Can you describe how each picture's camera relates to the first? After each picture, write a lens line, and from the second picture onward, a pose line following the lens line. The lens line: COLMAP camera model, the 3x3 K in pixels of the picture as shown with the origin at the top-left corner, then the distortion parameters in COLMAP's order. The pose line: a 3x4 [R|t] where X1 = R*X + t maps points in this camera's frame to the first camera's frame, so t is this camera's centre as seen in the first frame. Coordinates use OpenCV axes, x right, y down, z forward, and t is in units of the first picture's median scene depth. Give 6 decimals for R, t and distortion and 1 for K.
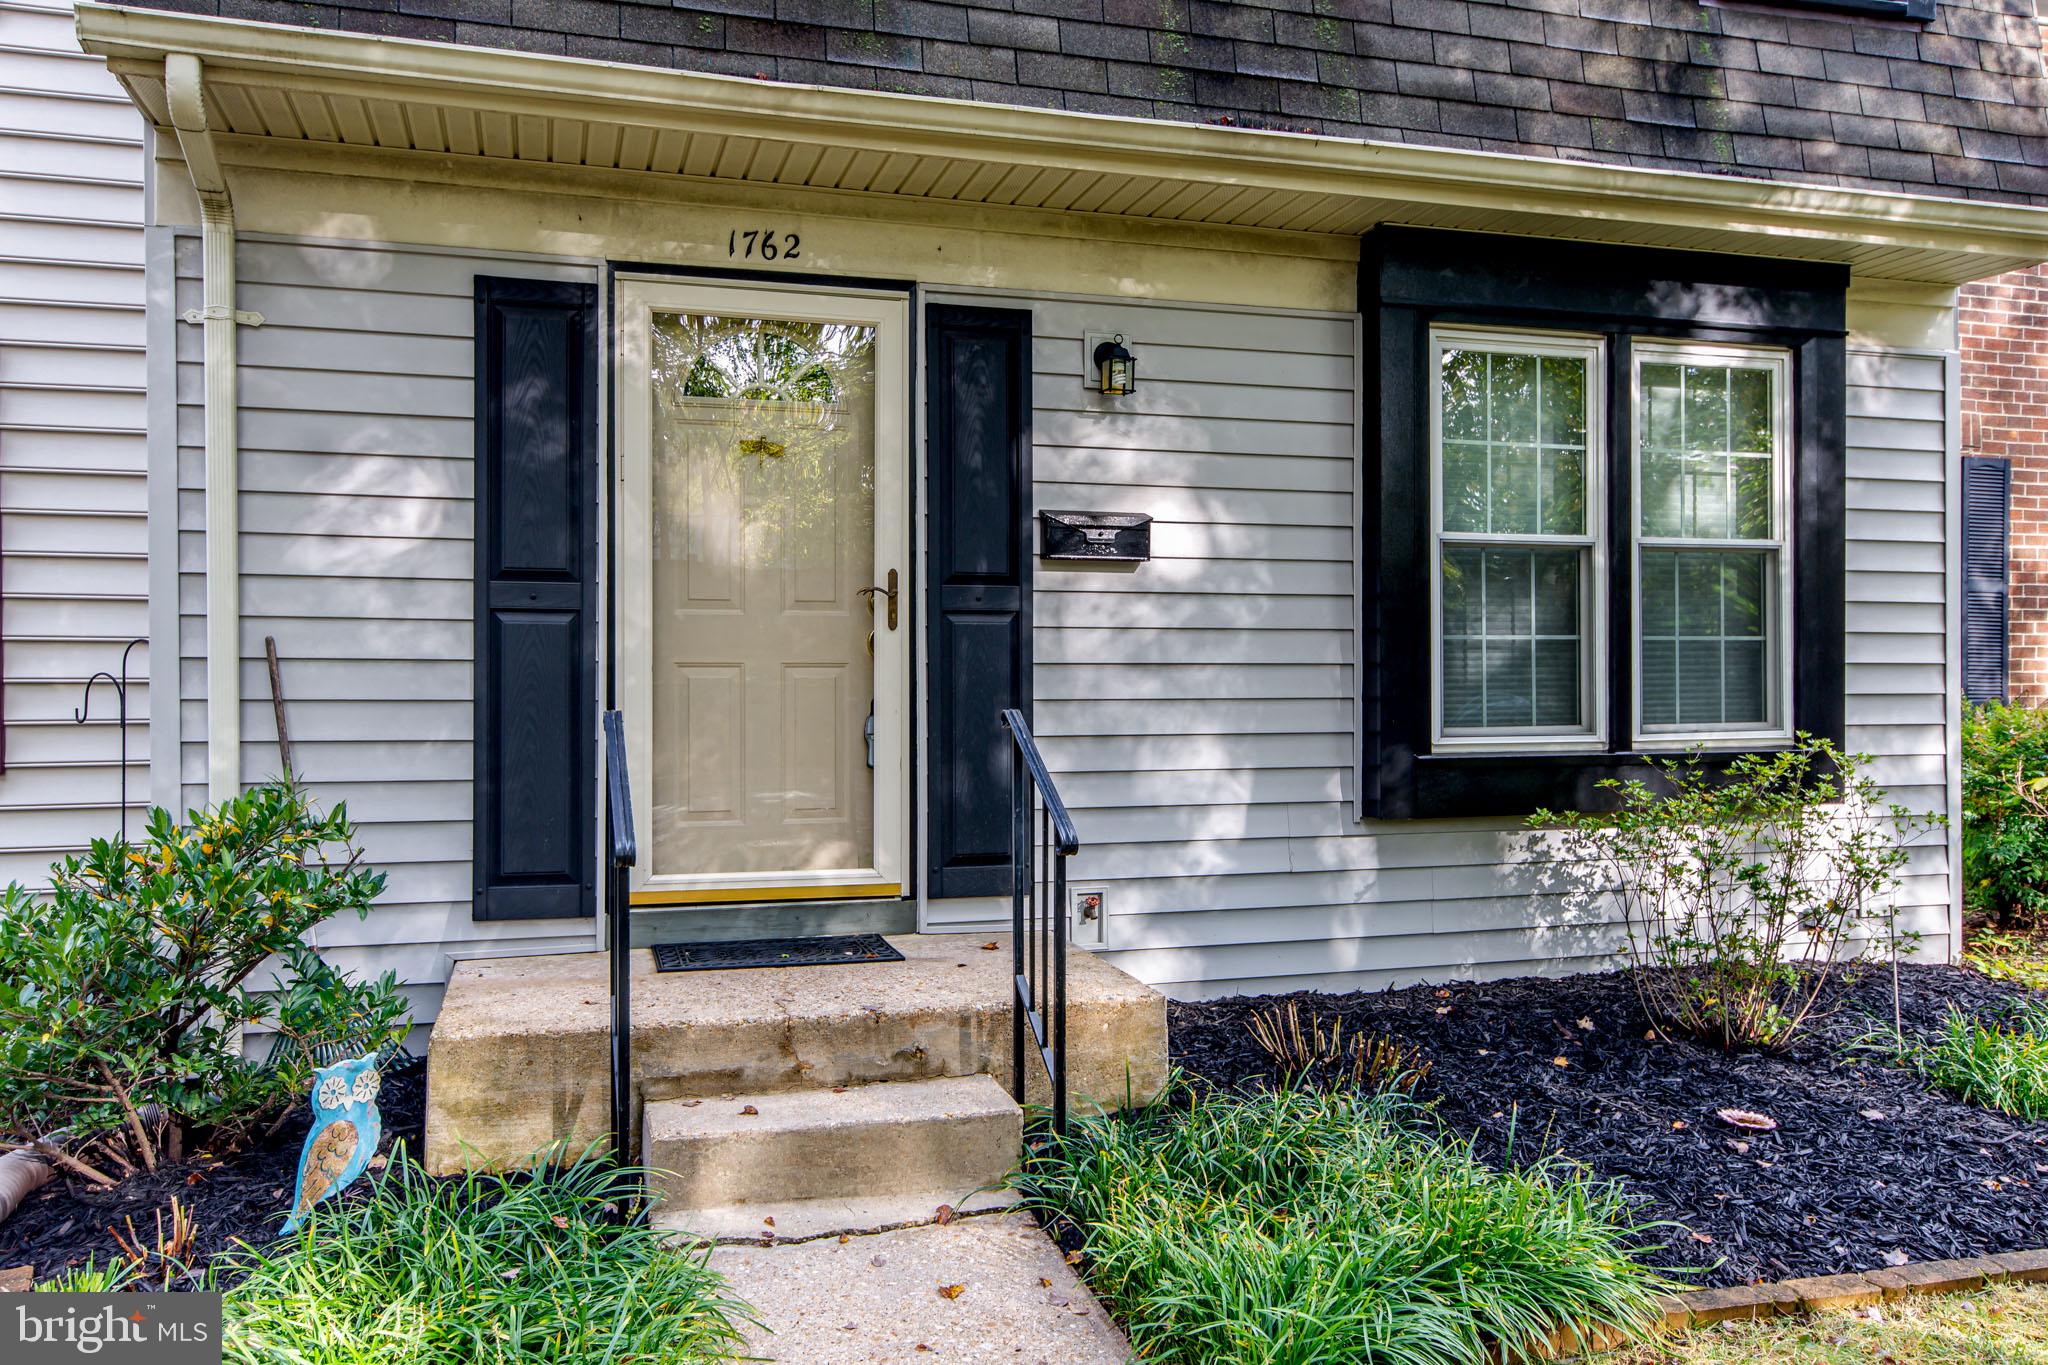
lens RADIAL K [[1584.1, 0, 1034.7], [0, 1584.1, 681.3], [0, 0, 1]] dist [-0.010472, 0.006188]
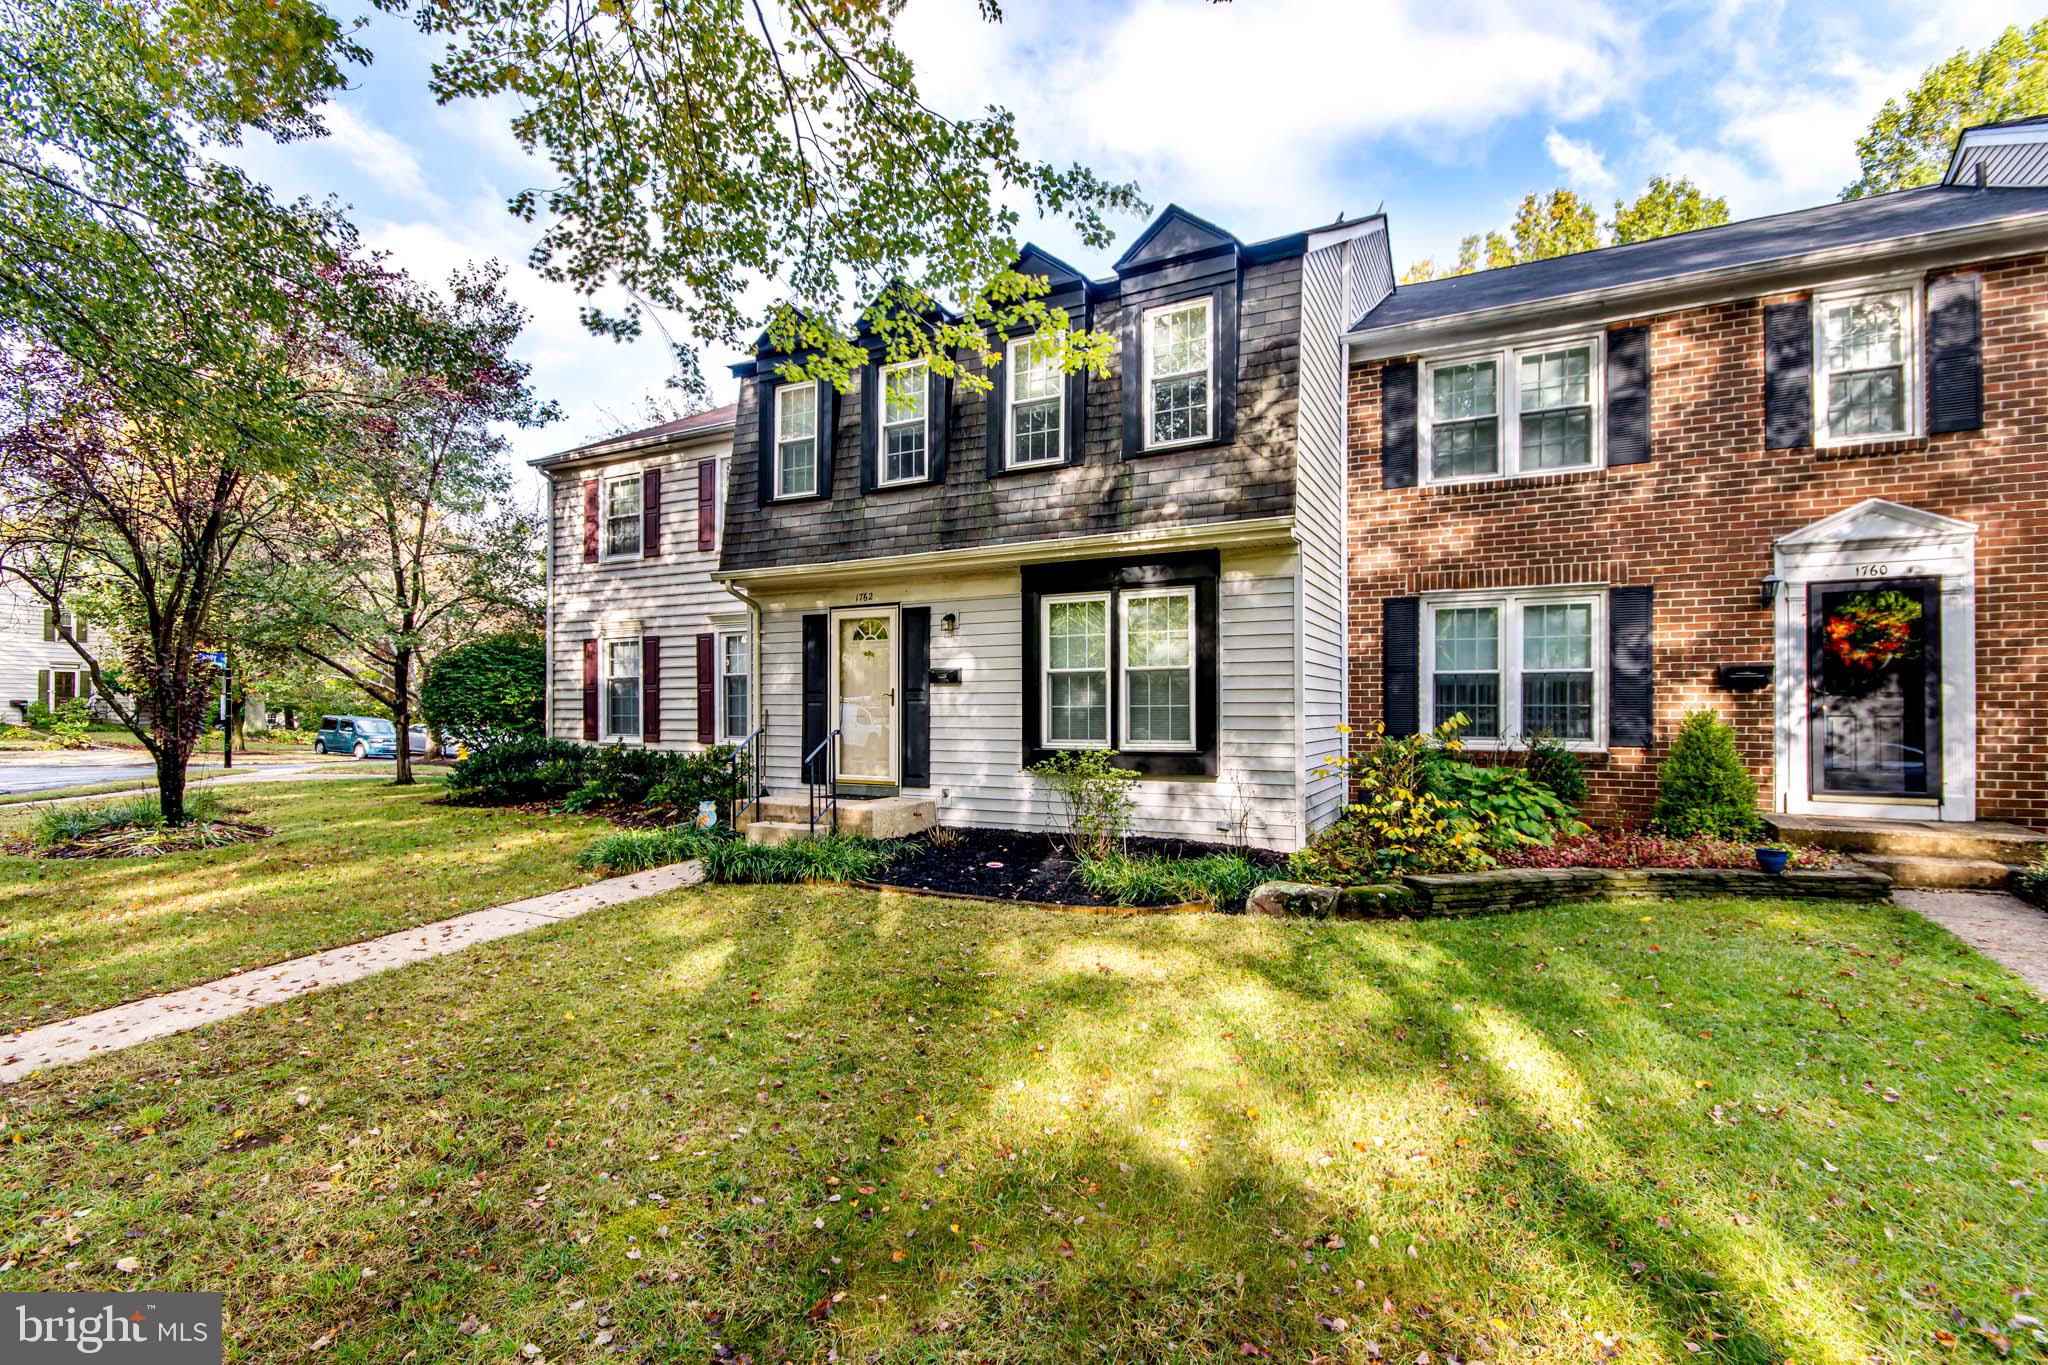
lens RADIAL K [[937.7, 0, 1029.7], [0, 937.7, 694.7], [0, 0, 1]] dist [-0.004620, -0.002107]
pose [[0.712098, -0.010679, -0.701999, 1.471172], [-0.002404, 0.999841, -0.017649, -0.021209], [0.702076, 0.014255, 0.711960, -0.212485]]
